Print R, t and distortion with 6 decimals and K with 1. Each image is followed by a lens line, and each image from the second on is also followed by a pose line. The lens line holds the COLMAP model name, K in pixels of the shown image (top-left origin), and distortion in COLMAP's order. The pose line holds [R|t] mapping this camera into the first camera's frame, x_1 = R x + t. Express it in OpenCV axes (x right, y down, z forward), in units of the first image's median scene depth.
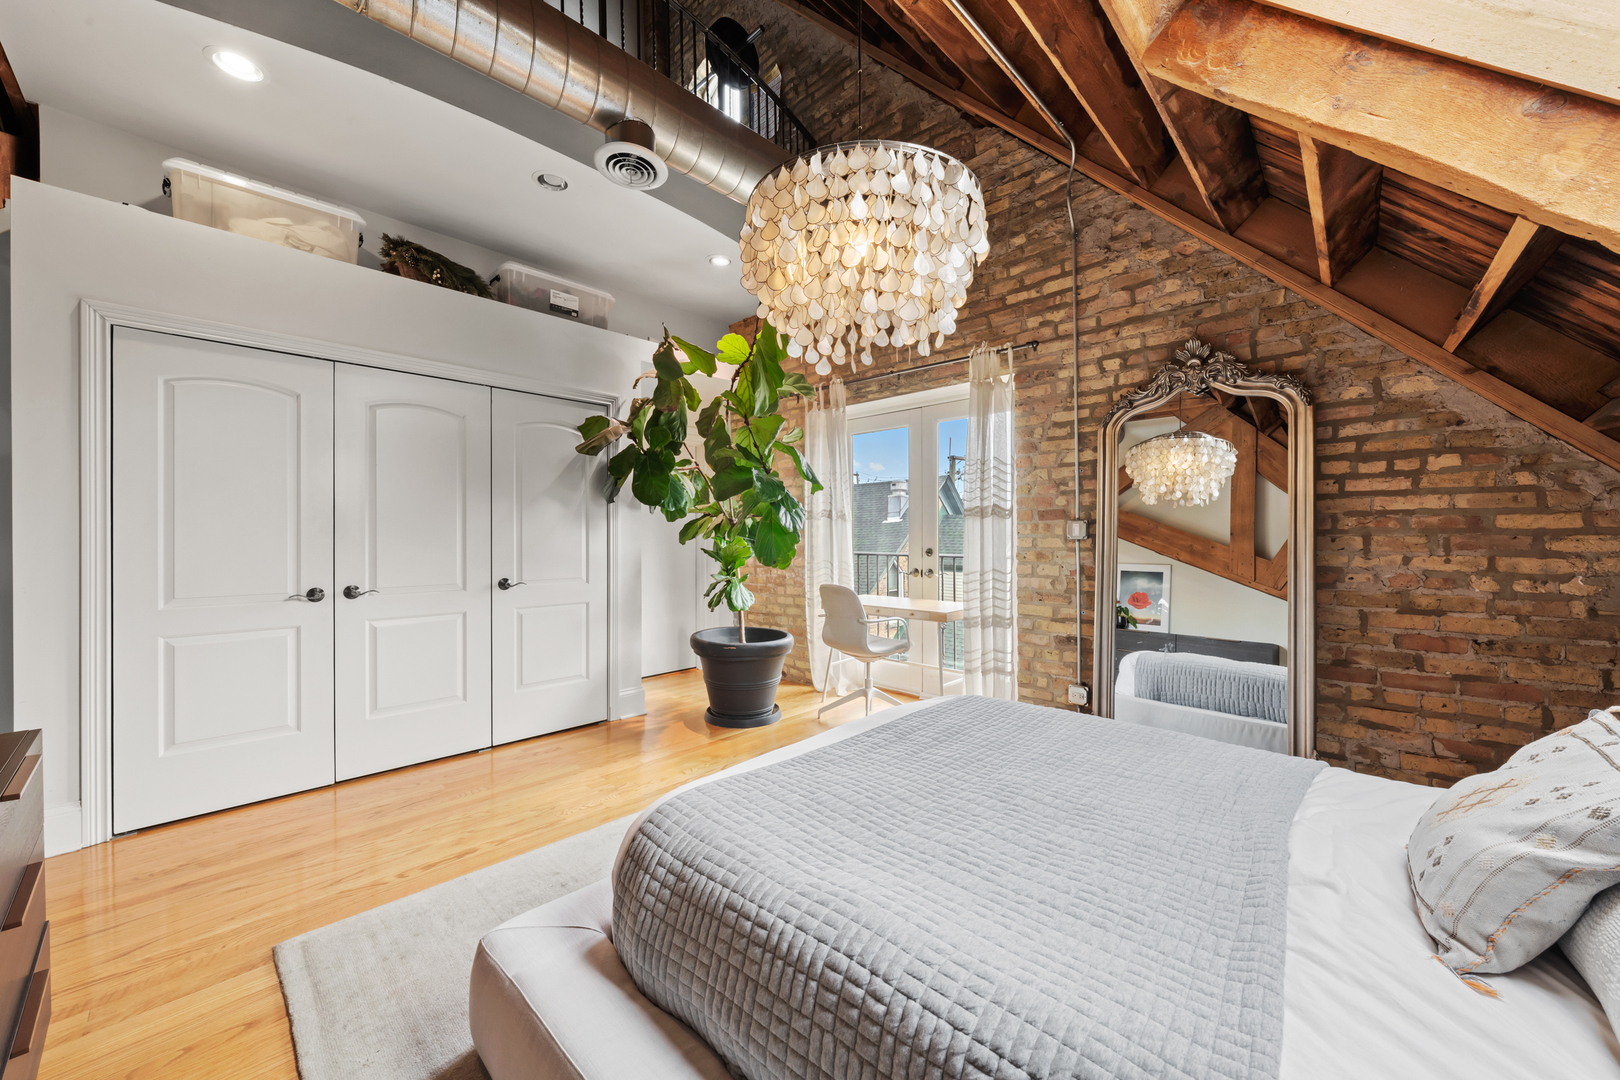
lens RADIAL K [[614.1, 0, 806.1], [0, 614.1, 538.1], [0, 0, 1]] dist [0.008946, -0.000871]
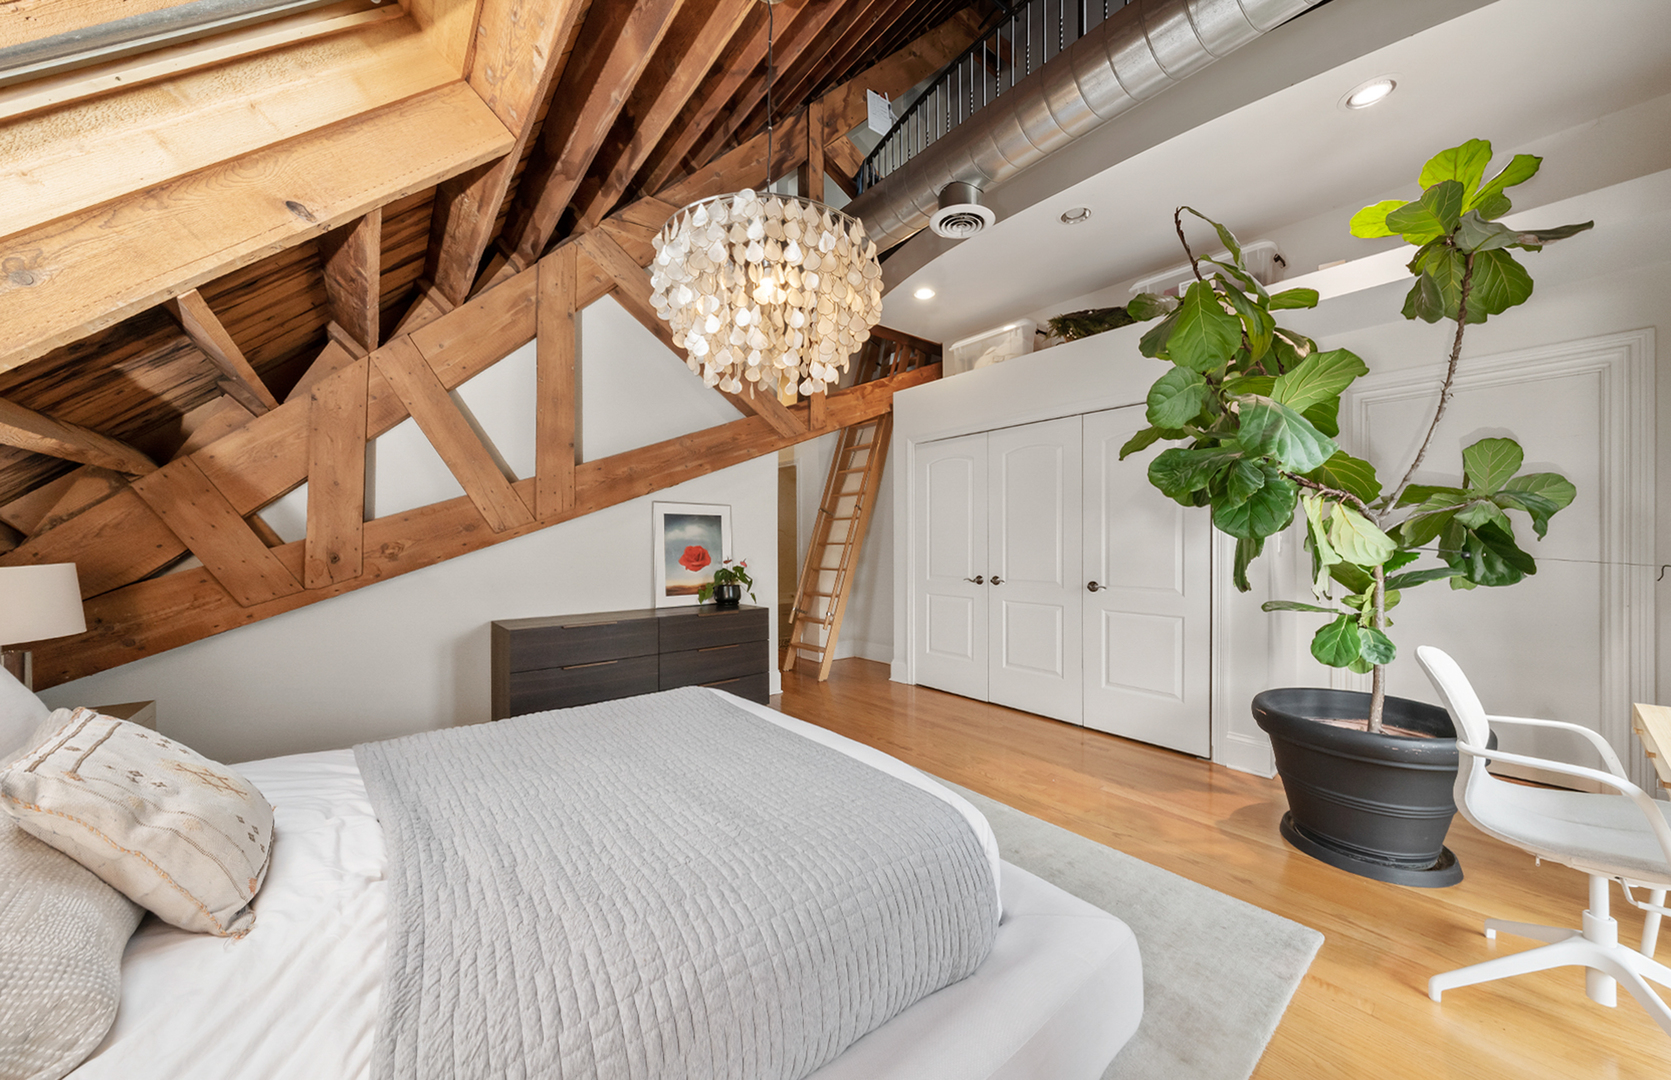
lens RADIAL K [[570.5, 0, 838.3], [0, 570.5, 543.7], [0, 0, 1]] dist [0.000208, 0.000012]
pose [[-0.131496, -0.003304, -0.991311, 0.622195], [-0.000280, 0.999995, -0.003296, 0.001226], [0.991317, -0.000156, -0.131497, 0.709093]]
